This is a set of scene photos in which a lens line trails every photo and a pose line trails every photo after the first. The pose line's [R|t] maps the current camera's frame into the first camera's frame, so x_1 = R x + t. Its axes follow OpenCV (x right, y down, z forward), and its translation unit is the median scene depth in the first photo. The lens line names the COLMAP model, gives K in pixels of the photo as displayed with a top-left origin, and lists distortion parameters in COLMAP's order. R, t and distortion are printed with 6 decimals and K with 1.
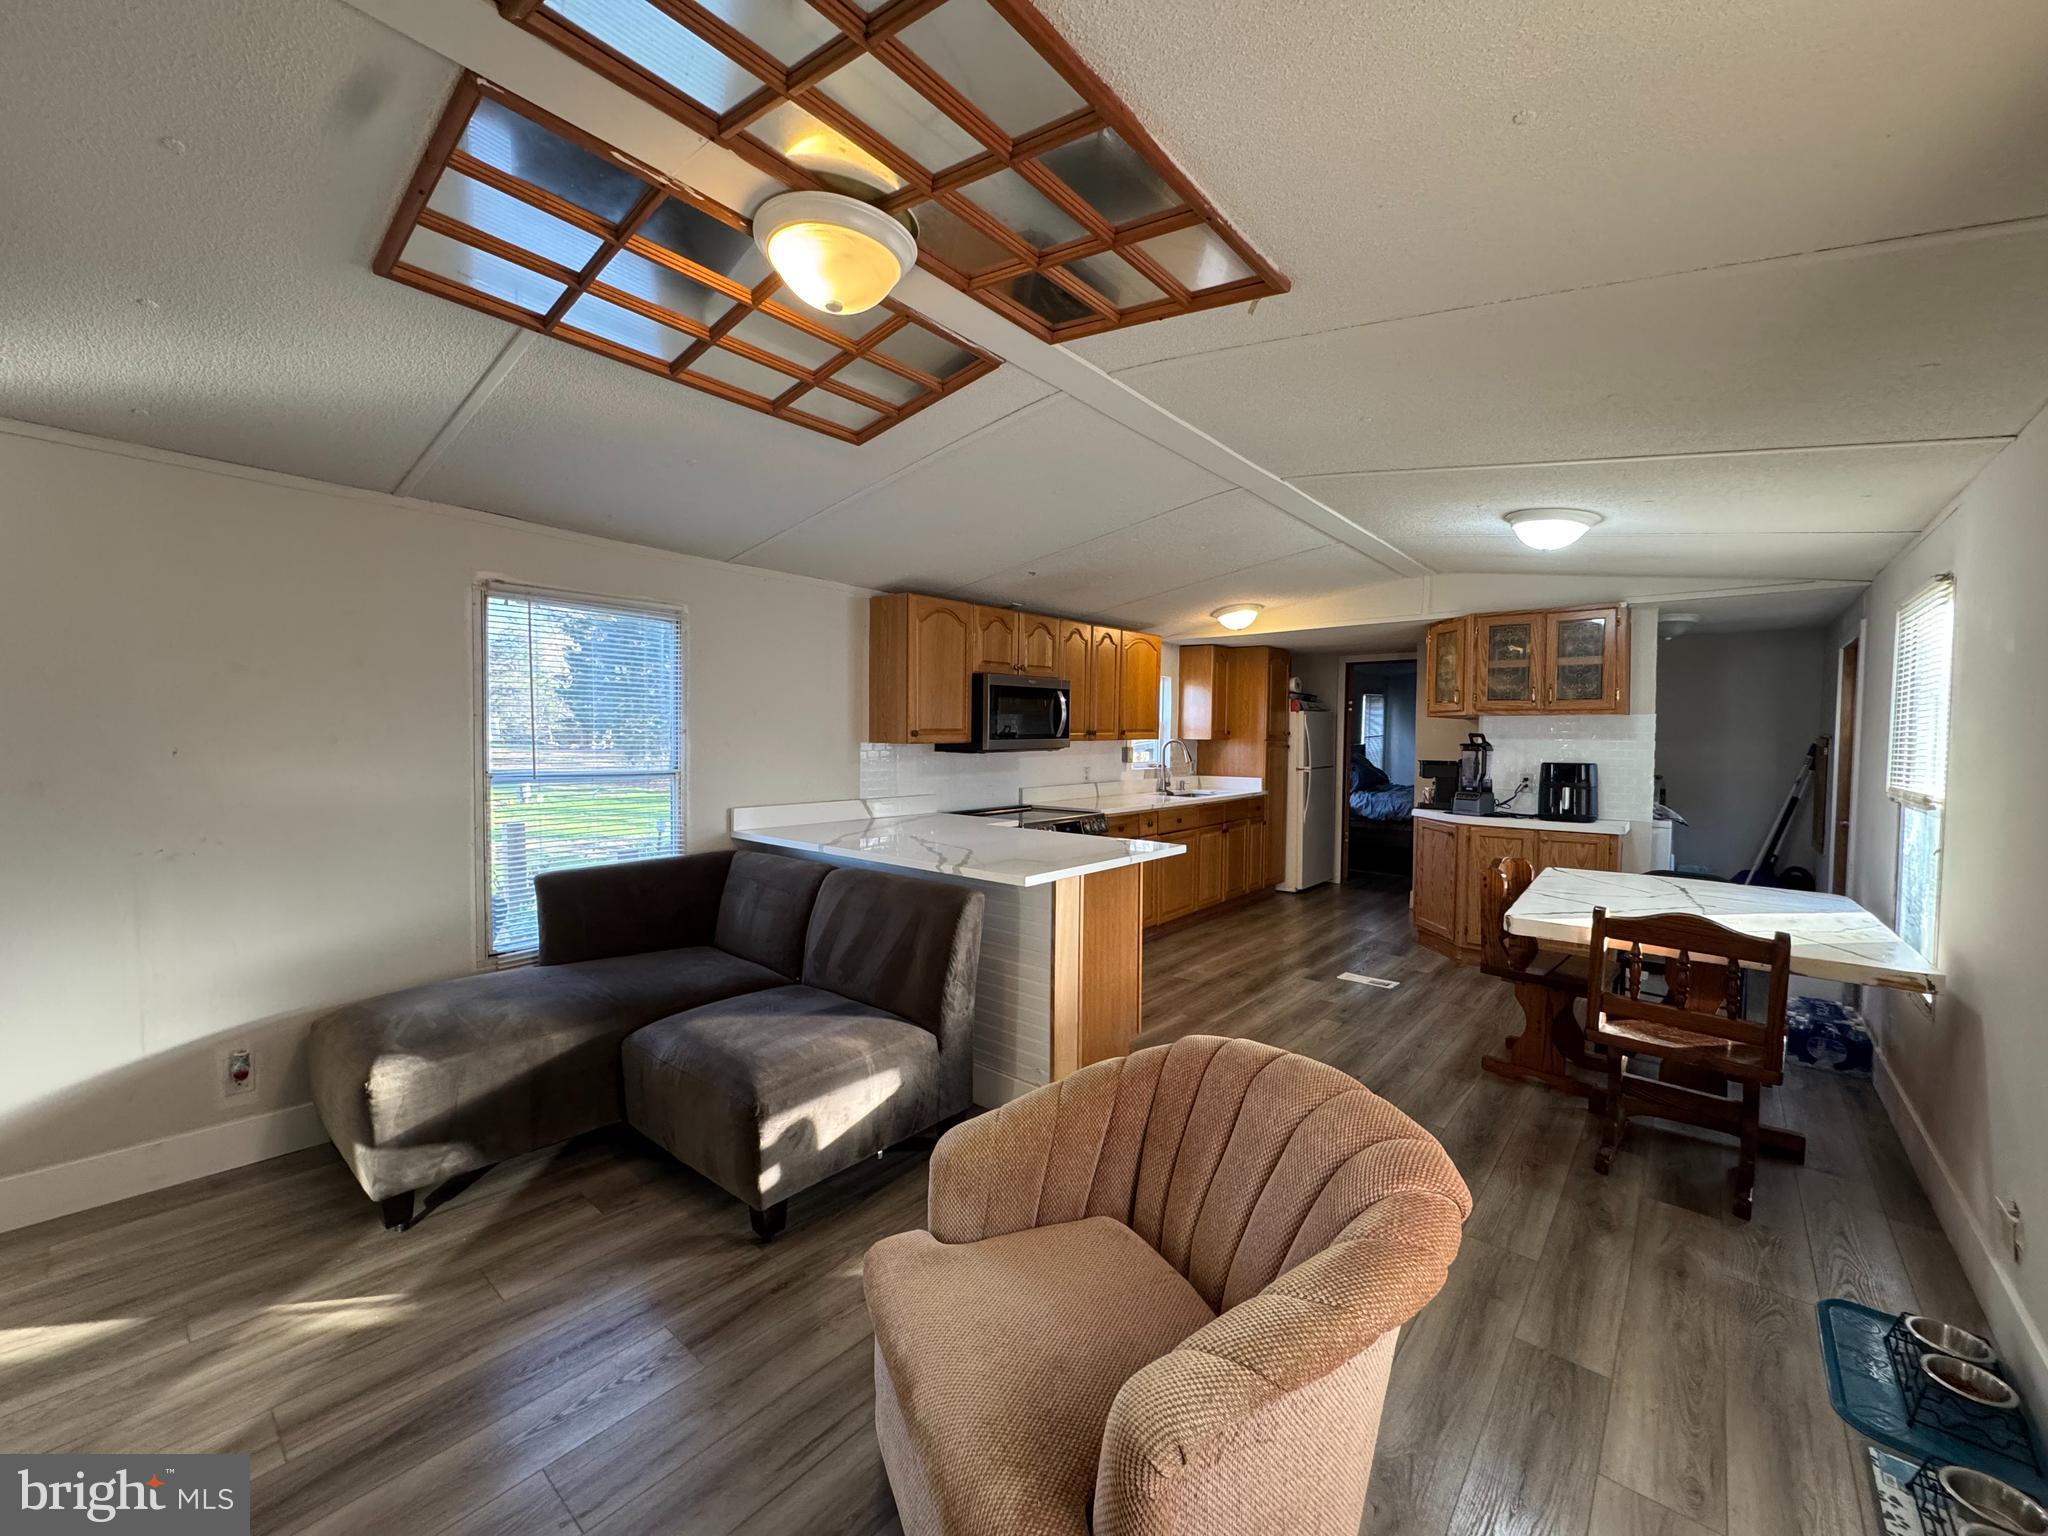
lens RADIAL K [[813.5, 0, 1021.9], [0, 813.5, 764.1], [0, 0, 1]] dist [-0.003501, 0.000321]
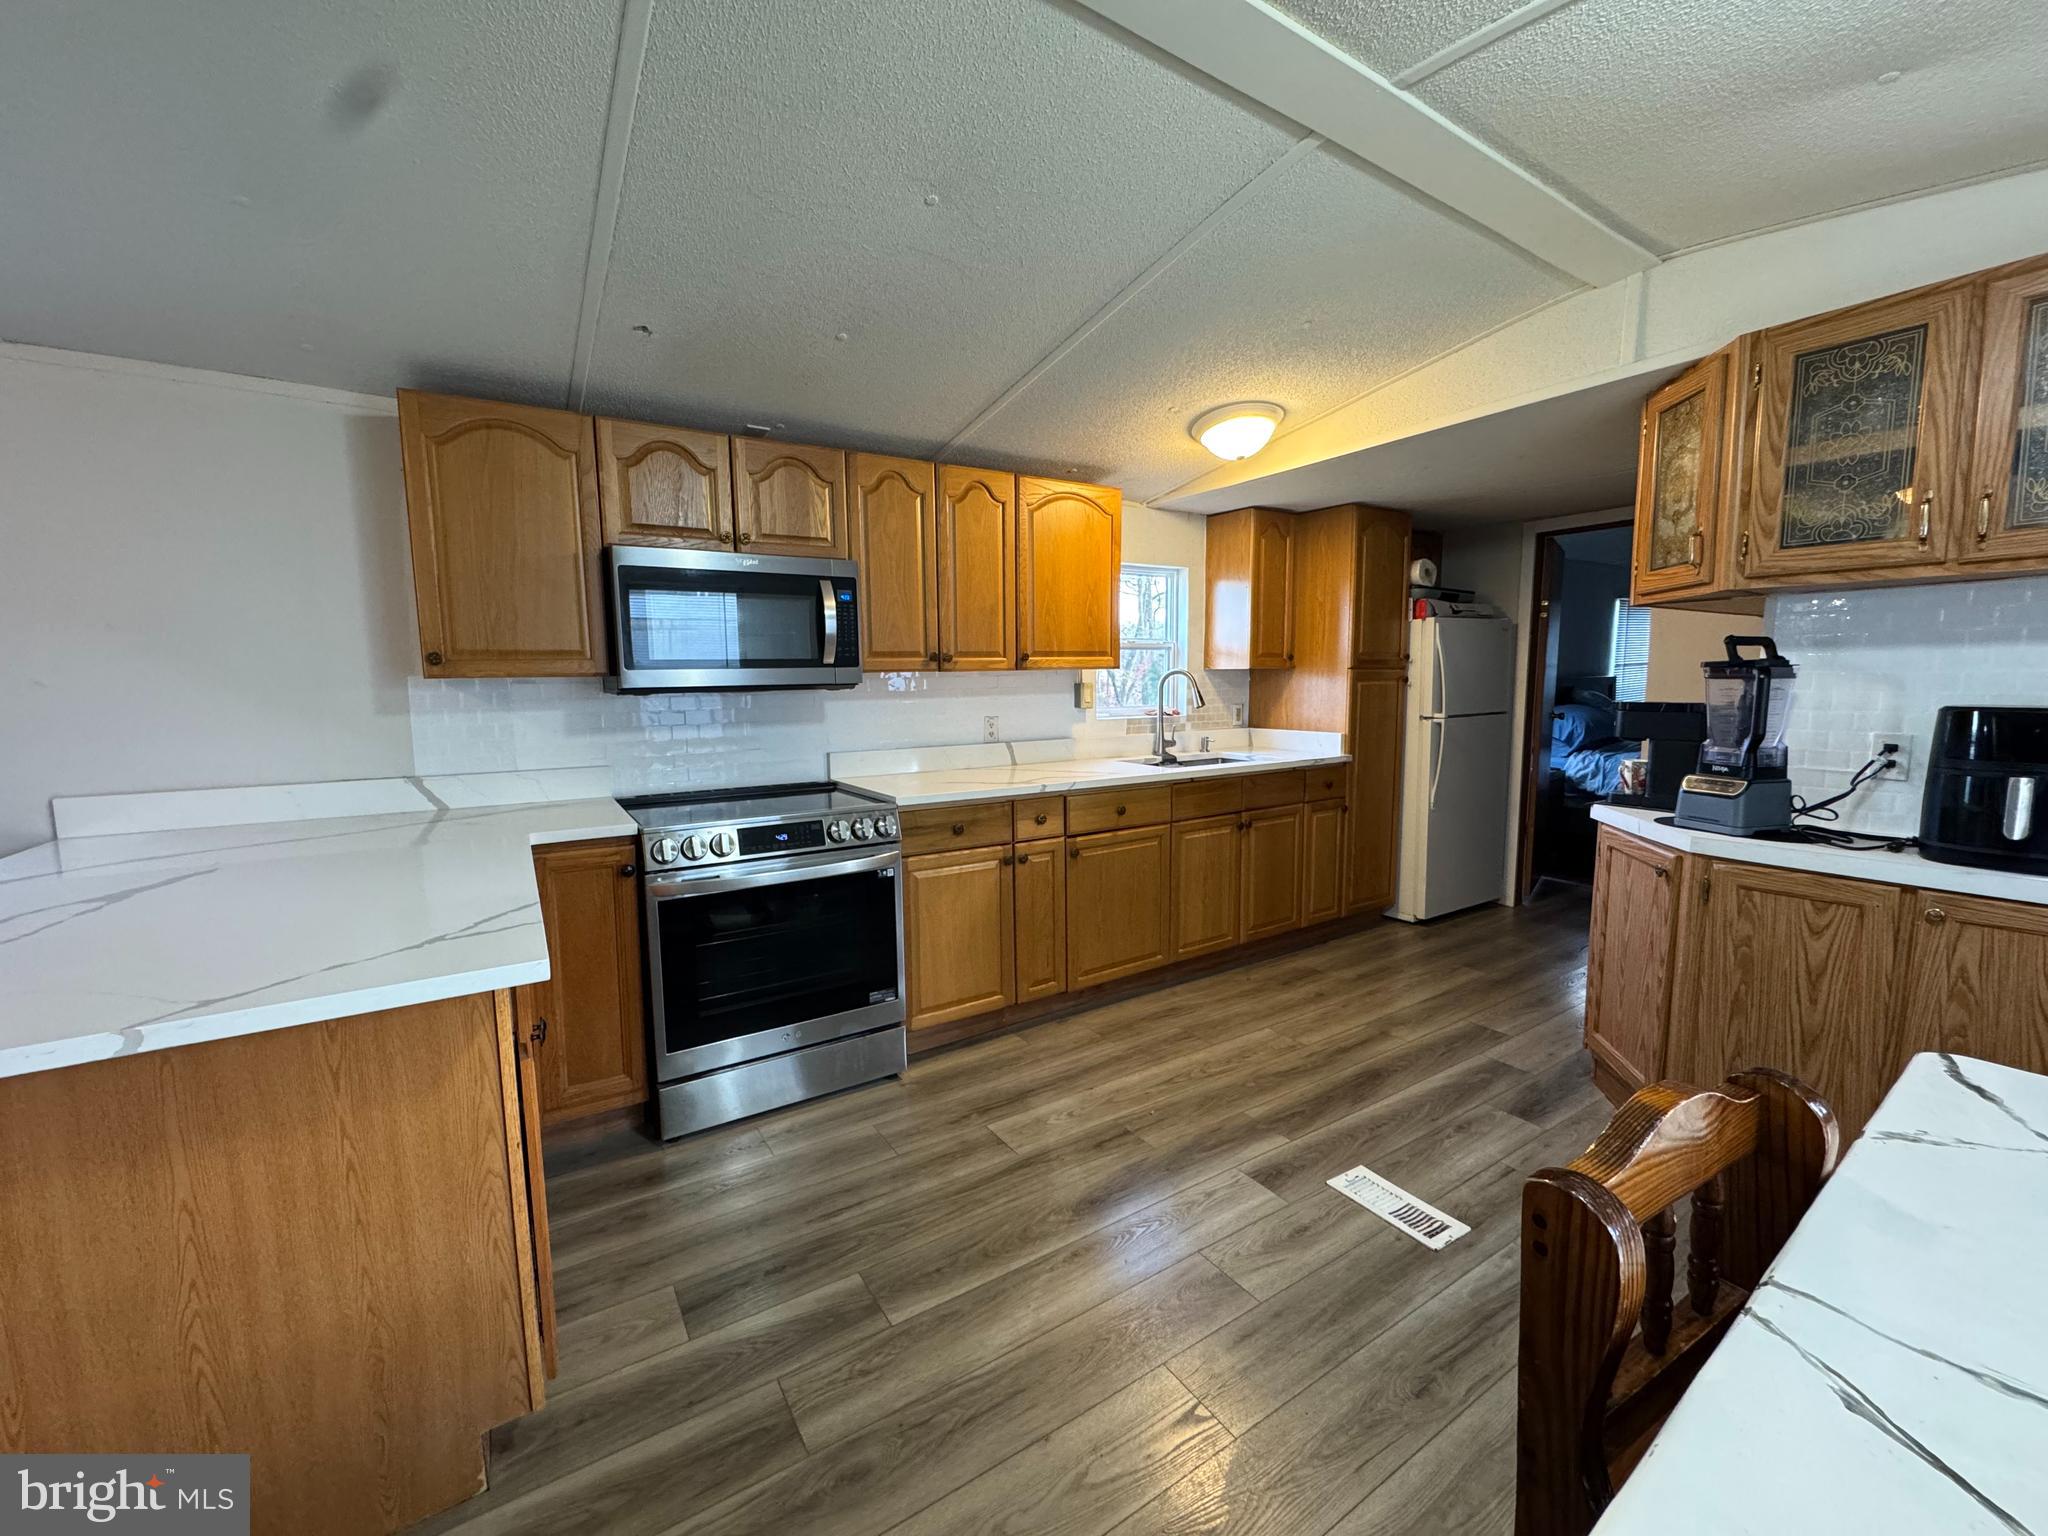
lens RADIAL K [[813.5, 0, 1021.9], [0, 813.5, 764.1], [0, 0, 1]] dist [-0.003501, 0.000321]
pose [[0.956751, 0.015542, -0.290493, 0.356359], [0.004935, 0.997561, 0.069624, -0.003714], [0.290866, -0.068046, 0.954341, 0.538247]]
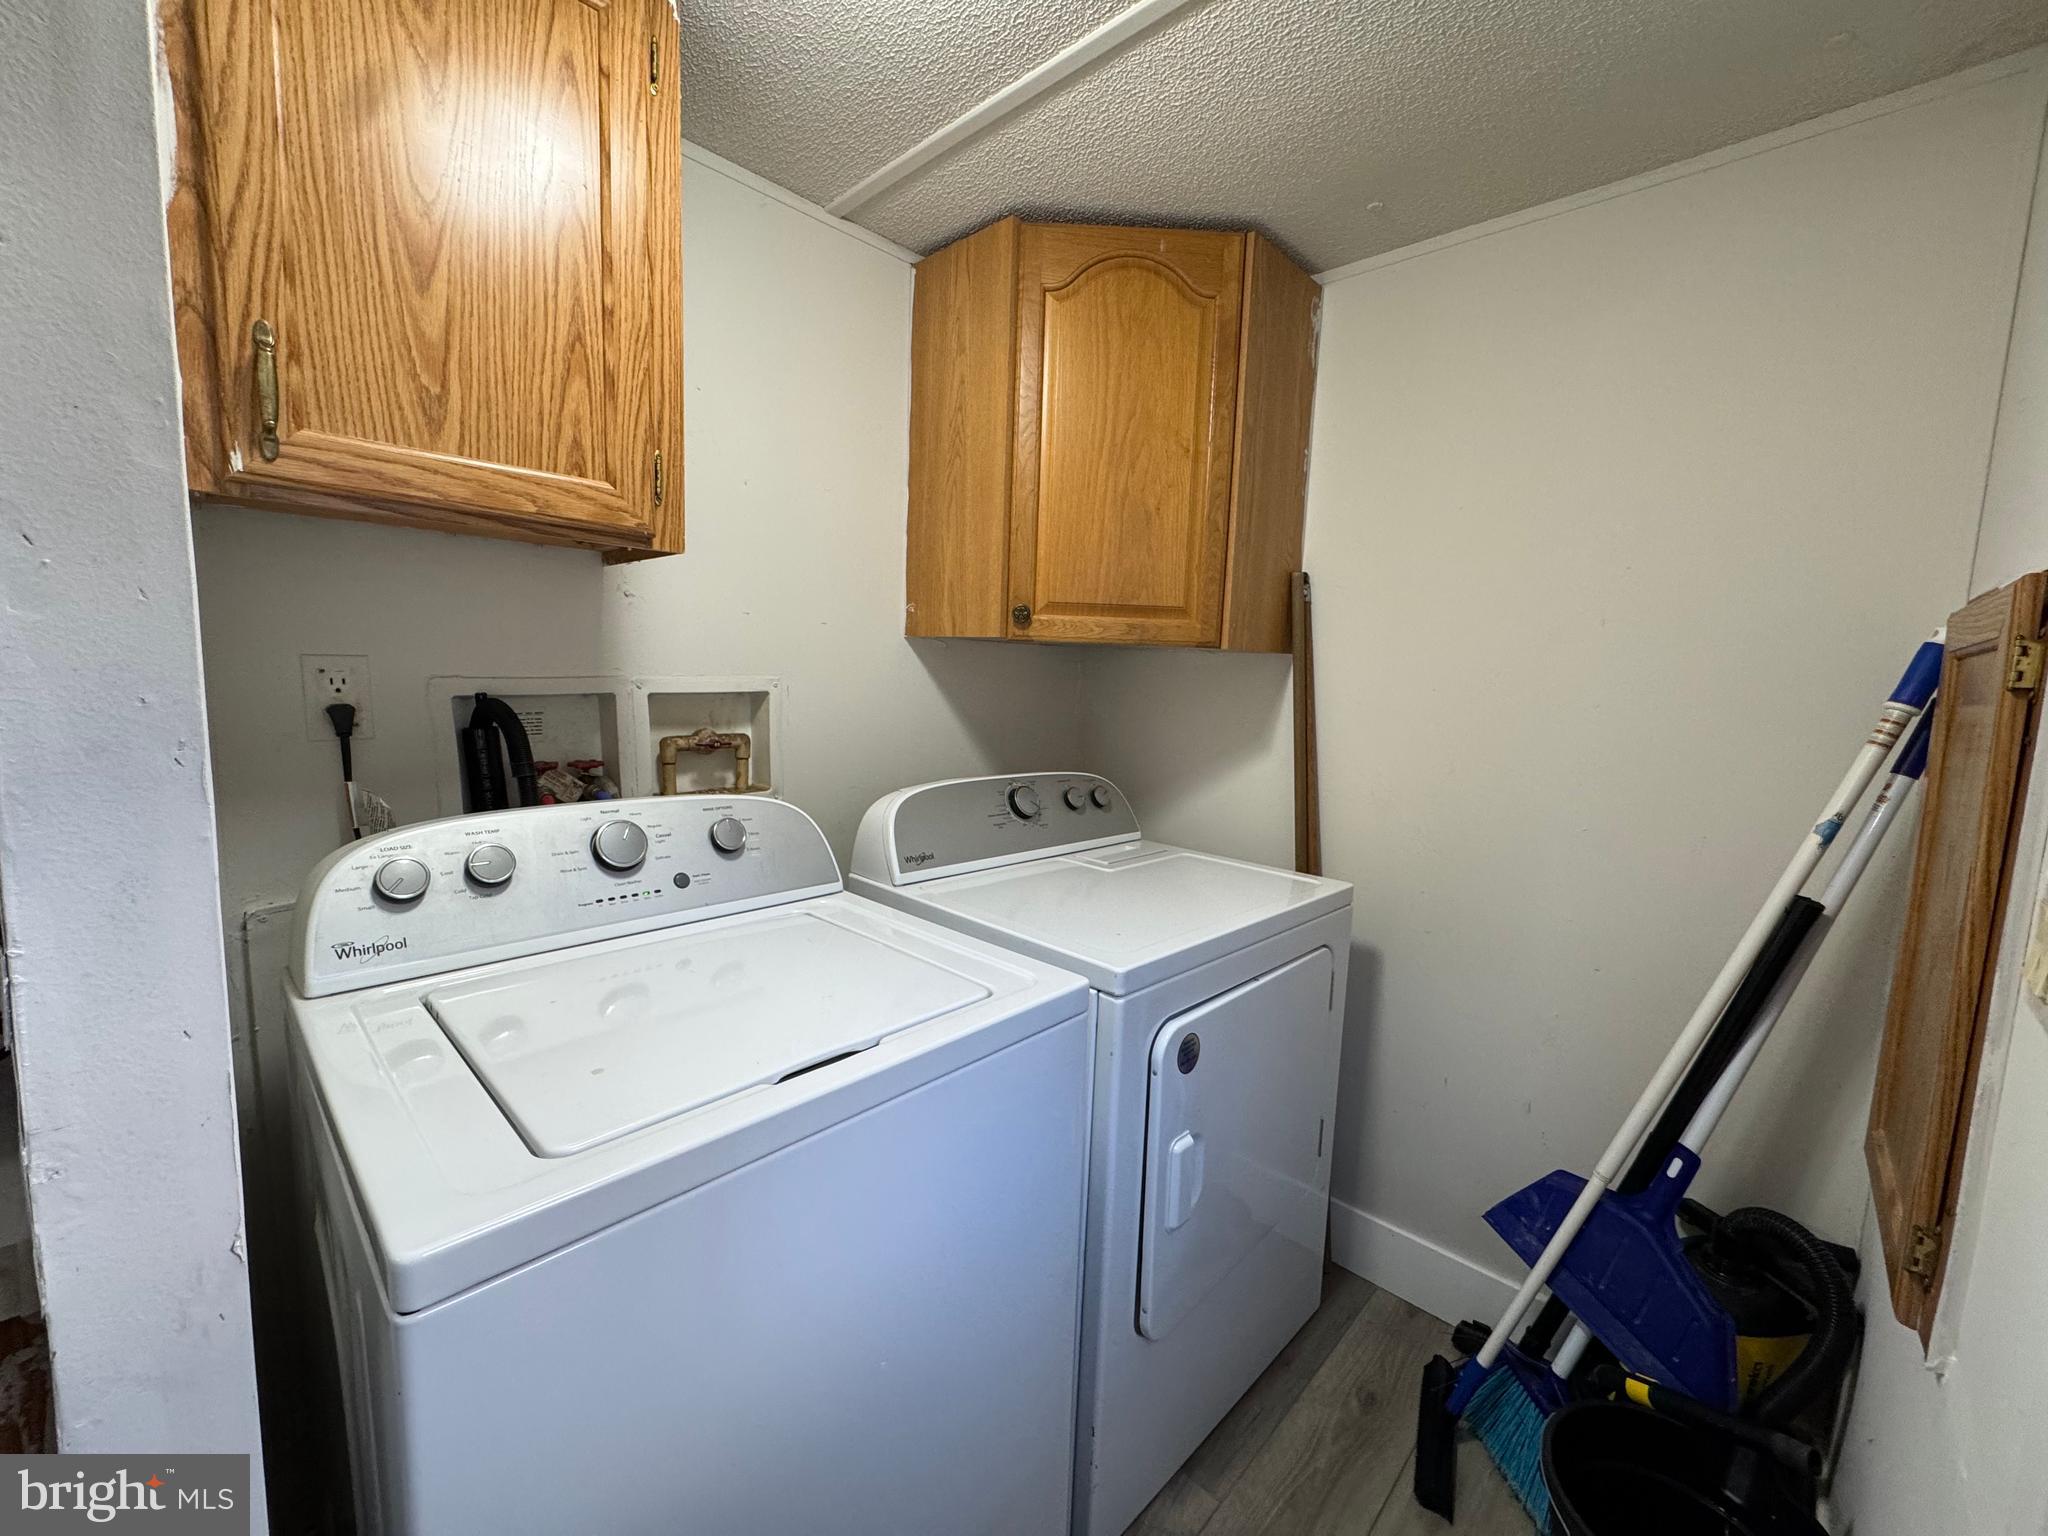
lens RADIAL K [[813.5, 0, 1021.9], [0, 813.5, 764.1], [0, 0, 1]] dist [-0.003501, 0.000321]
pose [[0.997981, 0.035123, -0.052918, 0.903362], [-0.031184, 0.996808, 0.073495, -0.003572], [0.055330, -0.071697, 0.995891, 0.929807]]
